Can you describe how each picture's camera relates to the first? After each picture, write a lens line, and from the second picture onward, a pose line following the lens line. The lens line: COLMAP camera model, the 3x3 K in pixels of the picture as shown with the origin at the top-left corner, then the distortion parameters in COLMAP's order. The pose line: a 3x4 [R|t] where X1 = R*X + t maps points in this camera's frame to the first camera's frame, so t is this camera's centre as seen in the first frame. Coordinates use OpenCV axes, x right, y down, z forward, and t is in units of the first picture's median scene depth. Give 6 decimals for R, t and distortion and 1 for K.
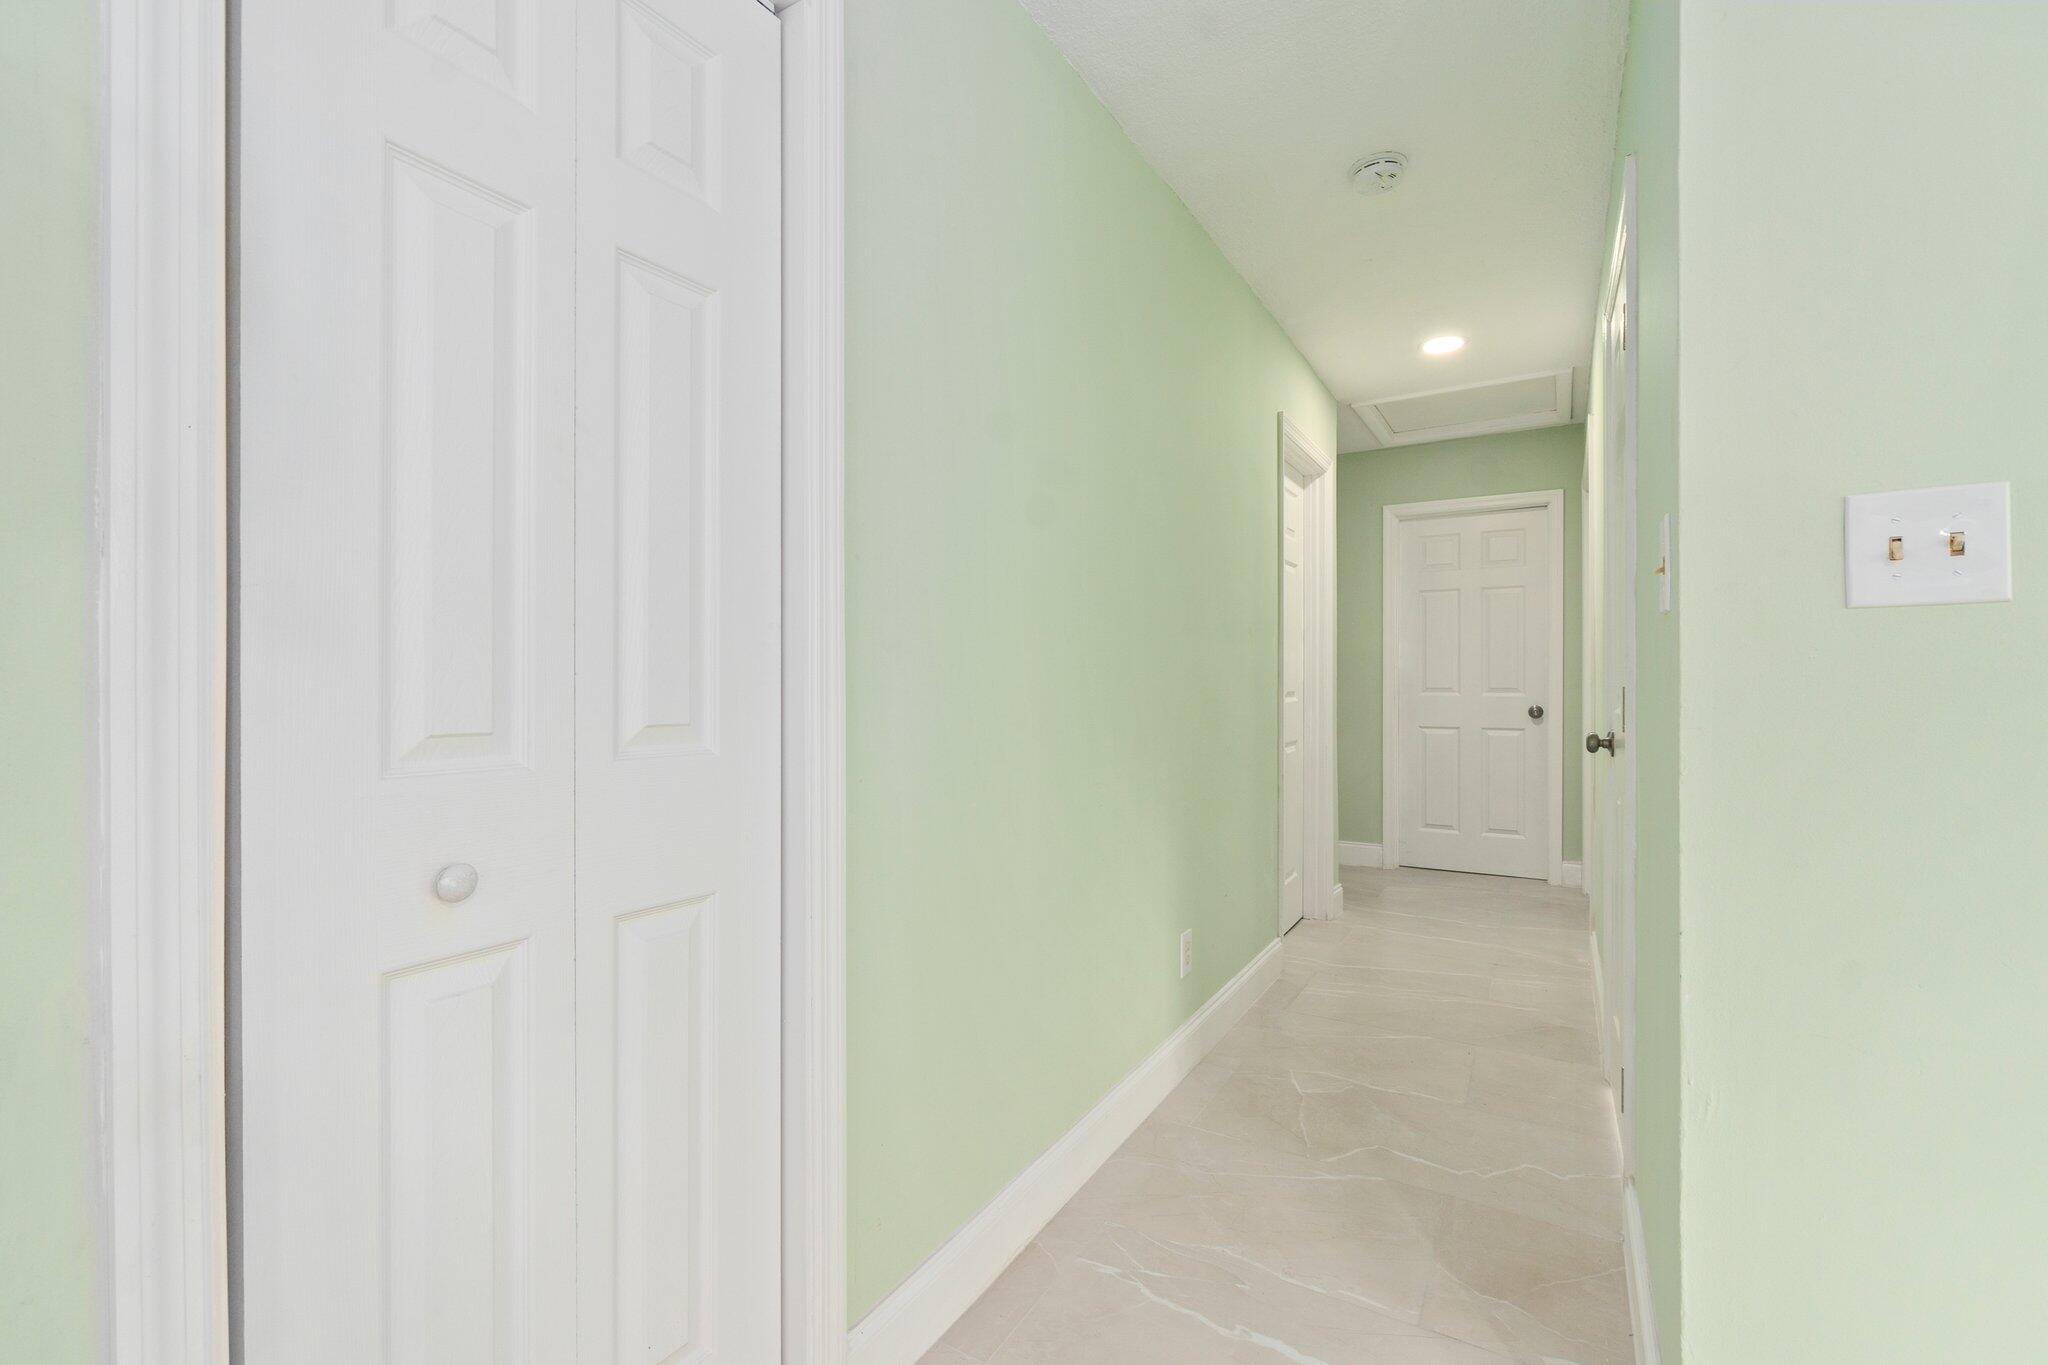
lens RADIAL K [[882.7, 0, 1026.3], [0, 882.7, 683.1], [0, 0, 1]] dist [-0.002405, 0.000085]
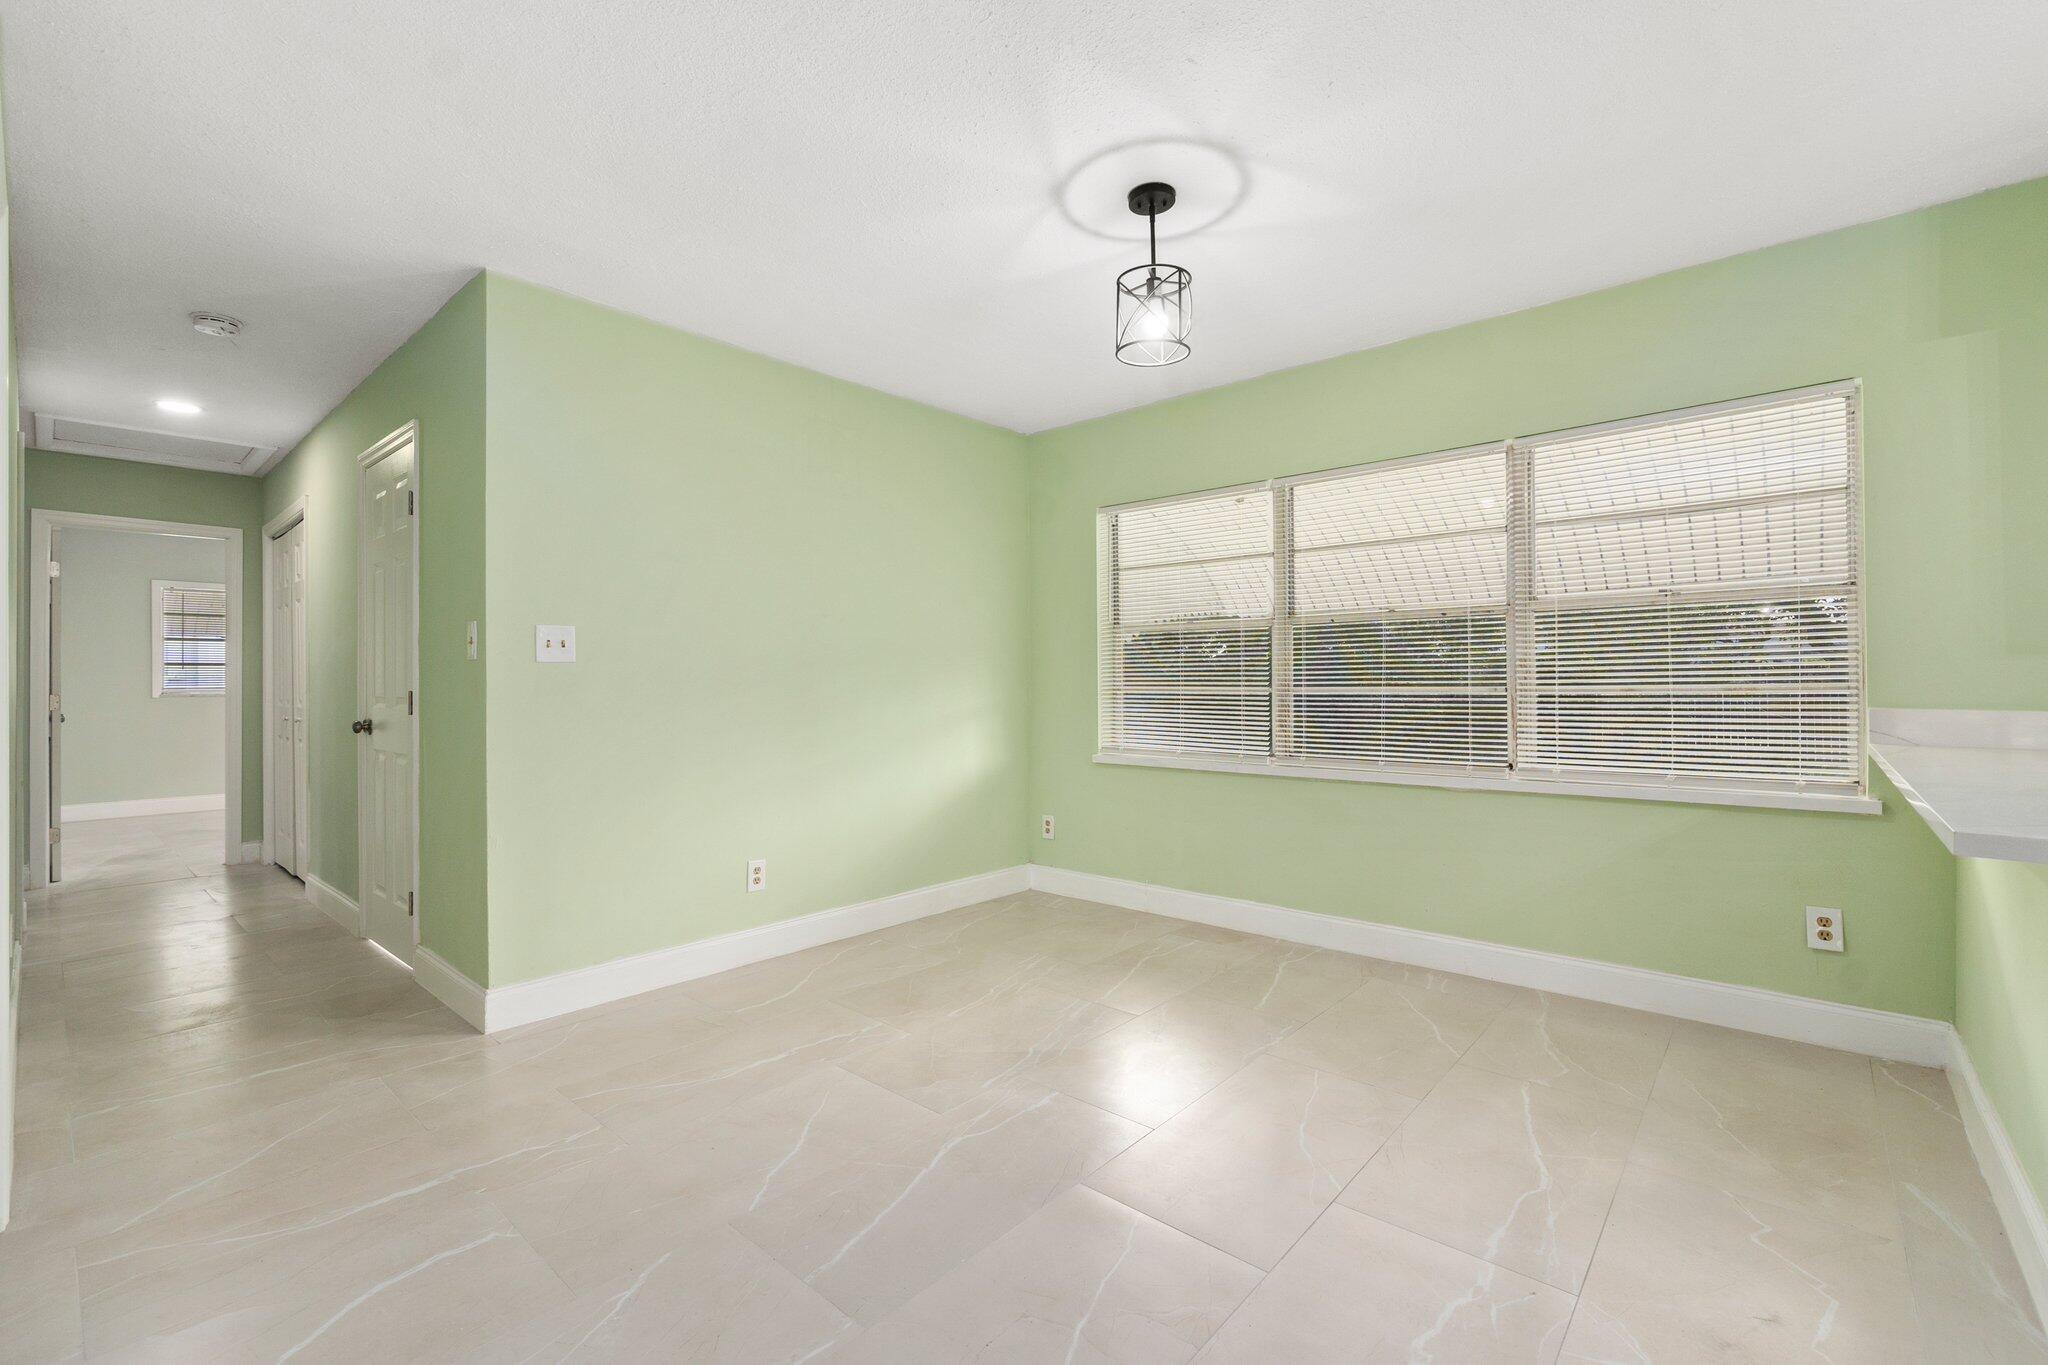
lens RADIAL K [[882.7, 0, 1013.1], [0, 882.7, 689.3], [0, 0, 1]] dist [-0.002405, 0.000085]
pose [[0.187670, -0.003931, 0.982224, -1.013814], [0.009480, 0.999953, 0.002191, 0.008438], [-0.982186, 0.008900, 0.187699, -0.683636]]
